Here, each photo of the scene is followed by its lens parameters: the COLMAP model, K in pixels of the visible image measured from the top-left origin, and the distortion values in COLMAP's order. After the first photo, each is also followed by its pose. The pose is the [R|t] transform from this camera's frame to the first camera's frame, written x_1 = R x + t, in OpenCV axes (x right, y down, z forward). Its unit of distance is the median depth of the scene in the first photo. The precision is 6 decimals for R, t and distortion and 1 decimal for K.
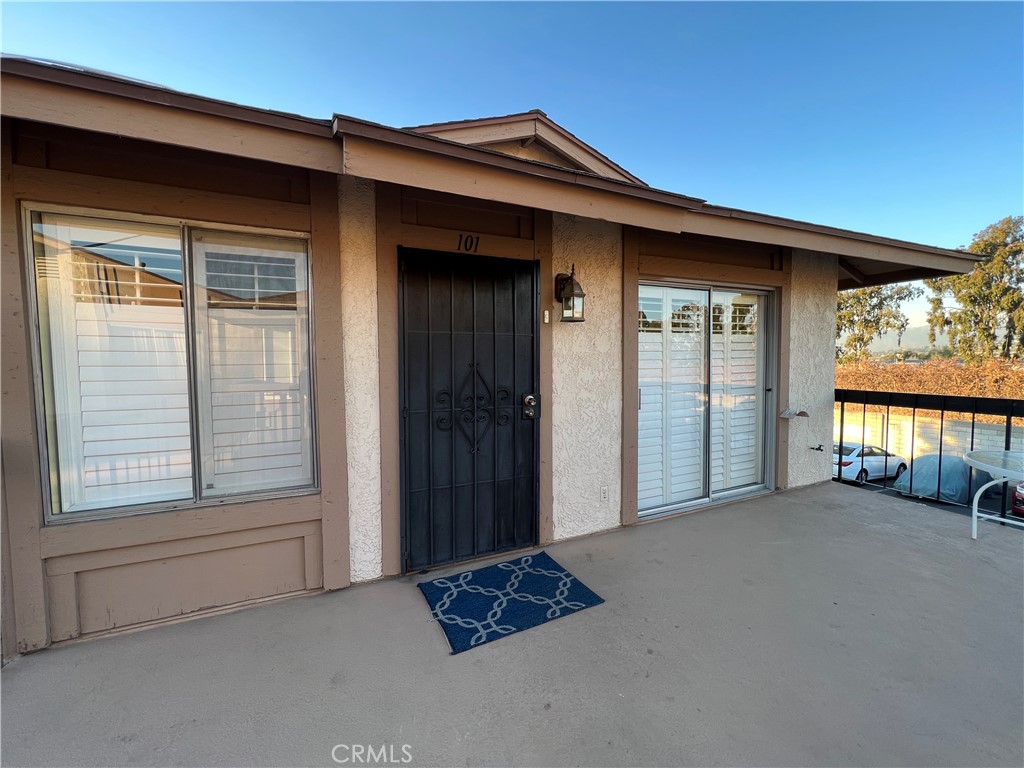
lens RADIAL K [[420.6, 0, 508.0], [0, 420.6, 383.1], [0, 0, 1]] dist [-0.000496, 0.000121]
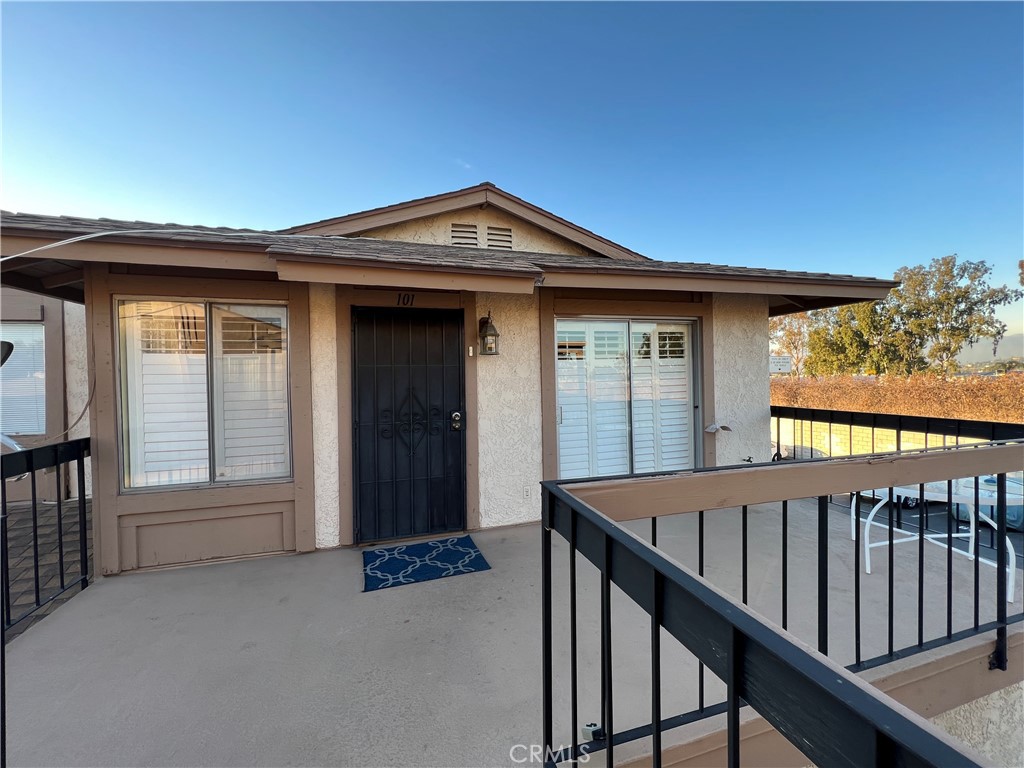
lens RADIAL K [[427.5, 0, 512.6], [0, 427.5, 382.0], [0, 0, 1]] dist [0.000179, -0.000054]
pose [[0.991431, -0.010761, -0.130187, 0.413838], [0.005443, 0.999139, -0.041137, -0.009163], [0.130518, 0.040076, 0.990636, -0.299898]]
